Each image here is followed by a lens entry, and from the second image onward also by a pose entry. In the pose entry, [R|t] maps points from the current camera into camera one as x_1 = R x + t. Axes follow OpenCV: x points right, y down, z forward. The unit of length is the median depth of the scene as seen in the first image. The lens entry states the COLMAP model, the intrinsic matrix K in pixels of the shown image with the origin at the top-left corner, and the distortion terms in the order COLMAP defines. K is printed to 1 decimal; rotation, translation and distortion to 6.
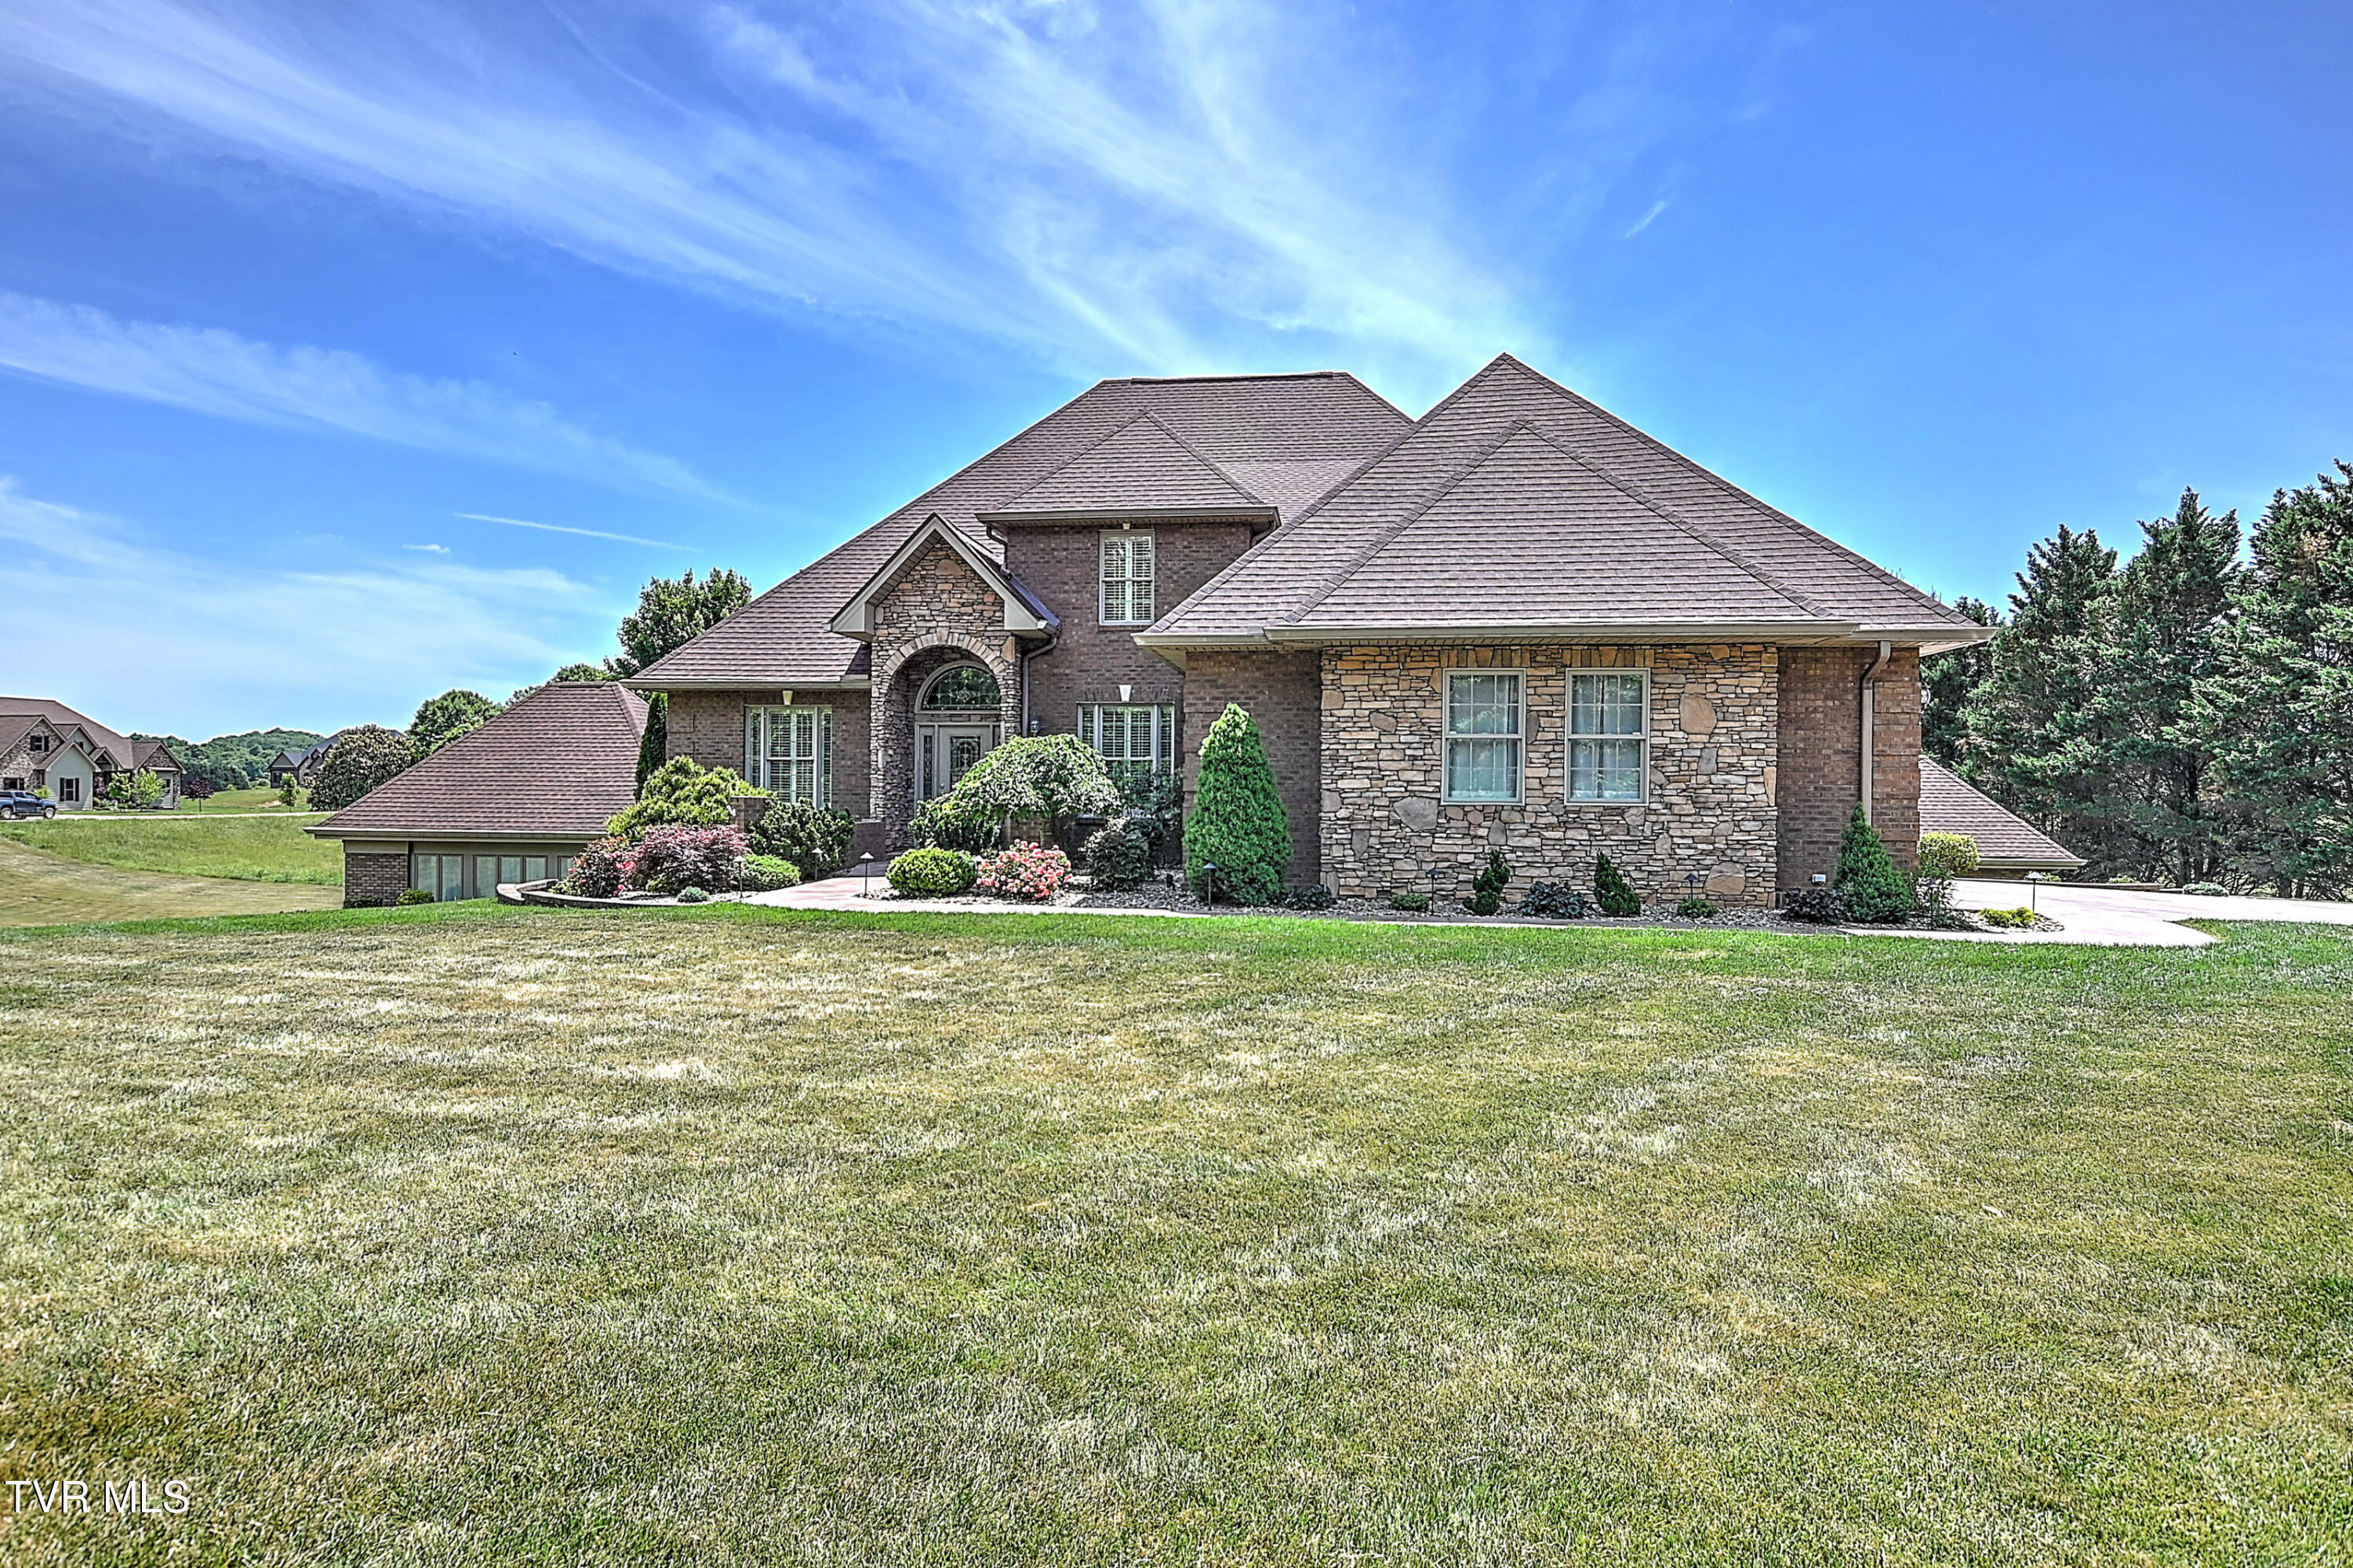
lens RADIAL K [[1399.2, 0, 1146.5], [0, 1399.2, 804.5], [0, 0, 1]] dist [-0.004590, 0.004360]
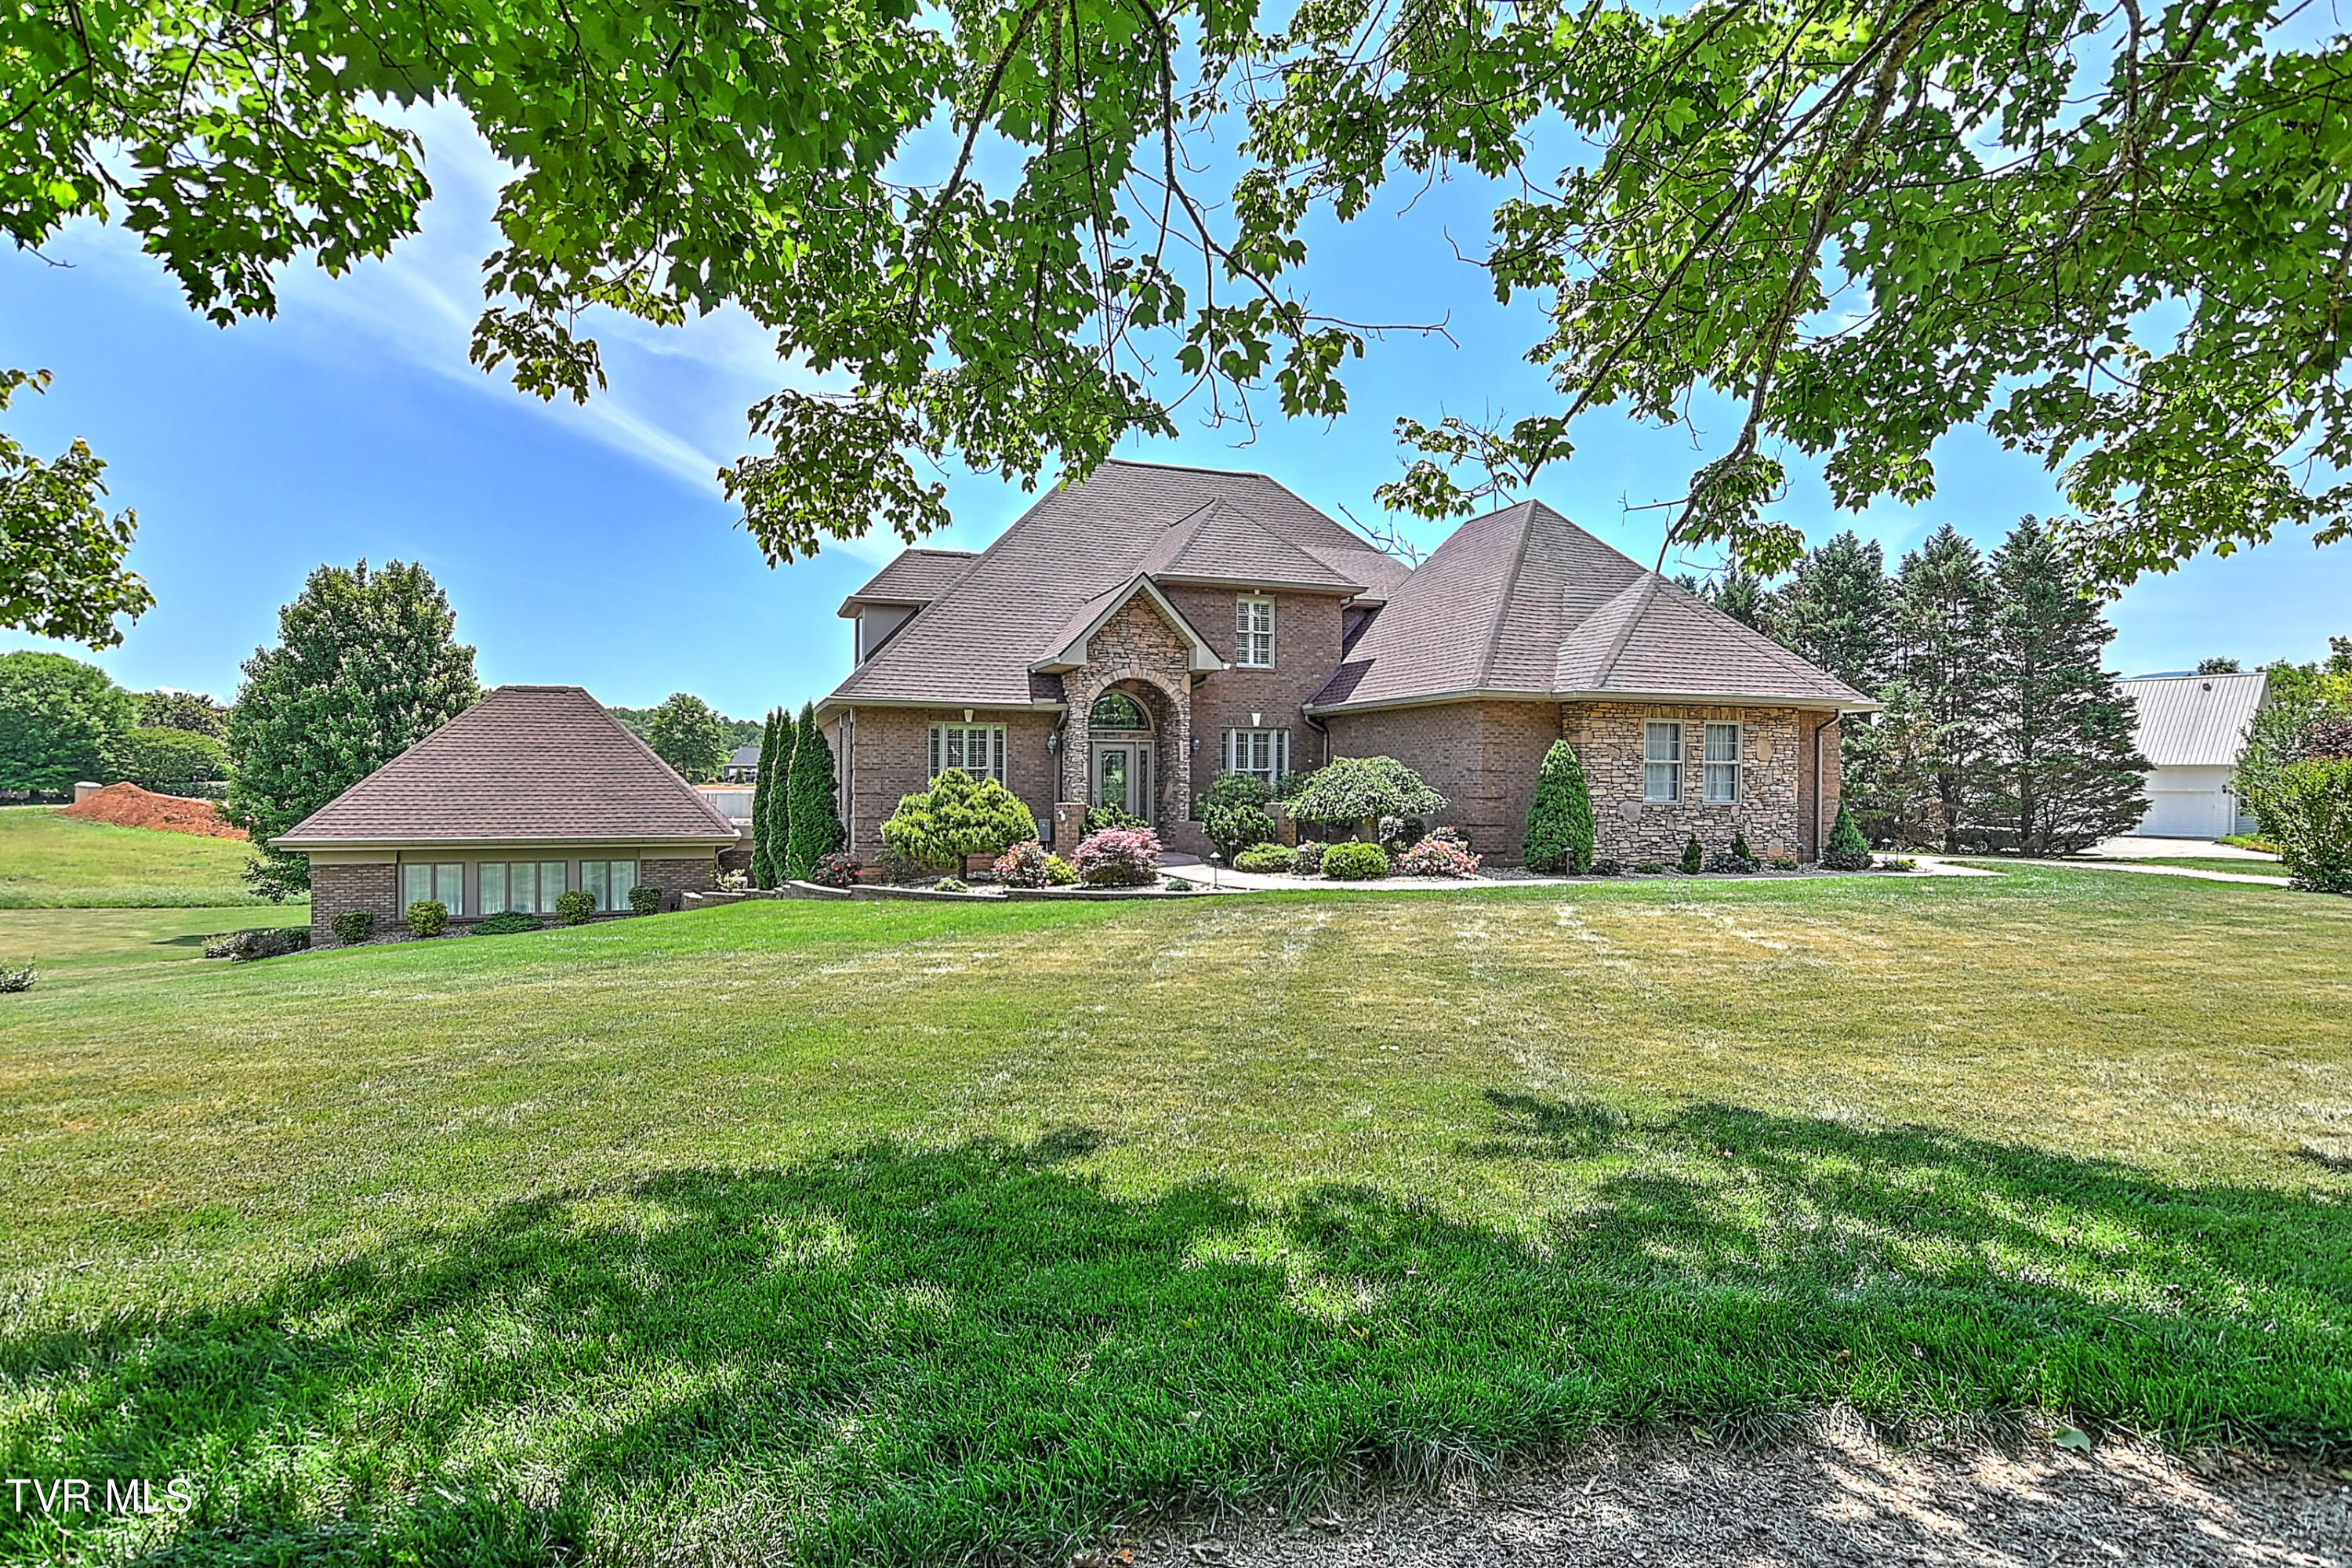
lens RADIAL K [[1197.7, 0, 1165.0], [0, 1197.7, 794.9], [0, 0, 1]] dist [-0.013676, 0.003352]
pose [[0.881619, -0.009179, 0.471872, -0.645878], [0.007967, 0.999958, 0.004566, -0.015772], [-0.471894, -0.000266, 0.881655, 0.056231]]
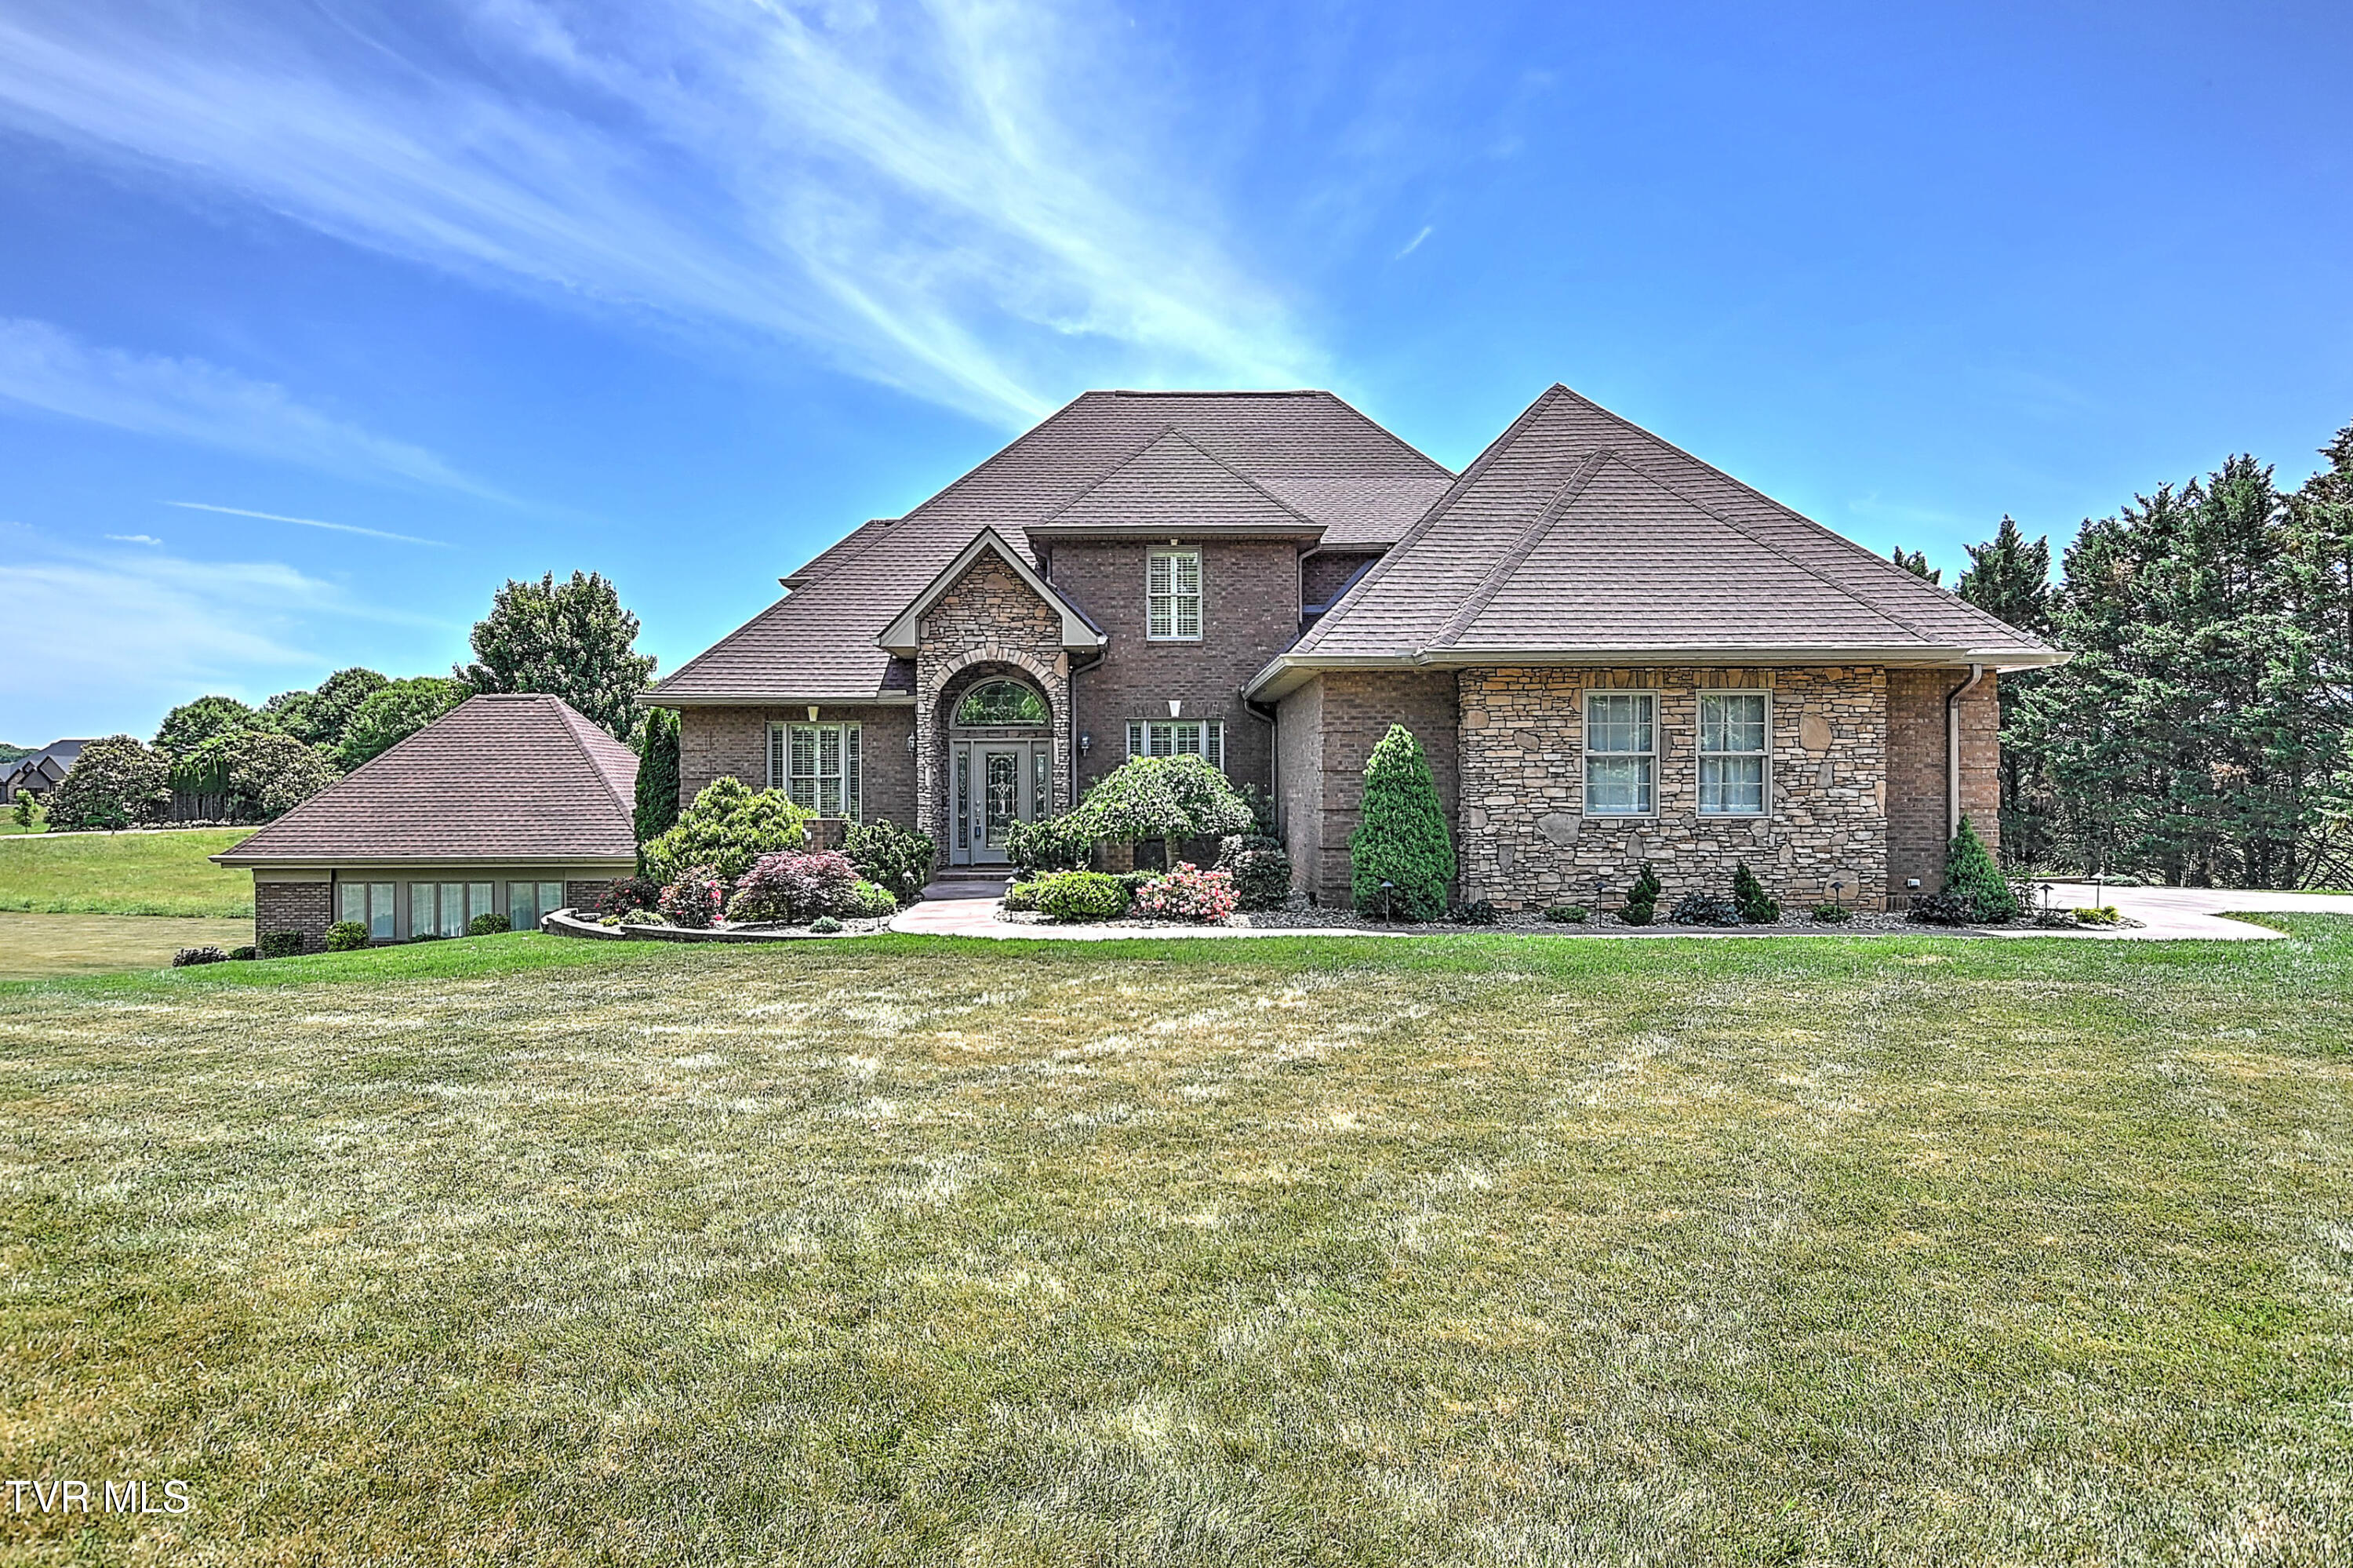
lens RADIAL K [[1399.2, 0, 1153.2], [0, 1399.2, 799.0], [0, 0, 1]] dist [-0.004590, 0.004360]
pose [[0.988292, -0.012960, 0.152020, -0.191627], [0.013897, 0.999890, -0.005099, -0.010443], [-0.151938, 0.007152, 0.988364, 0.013632]]
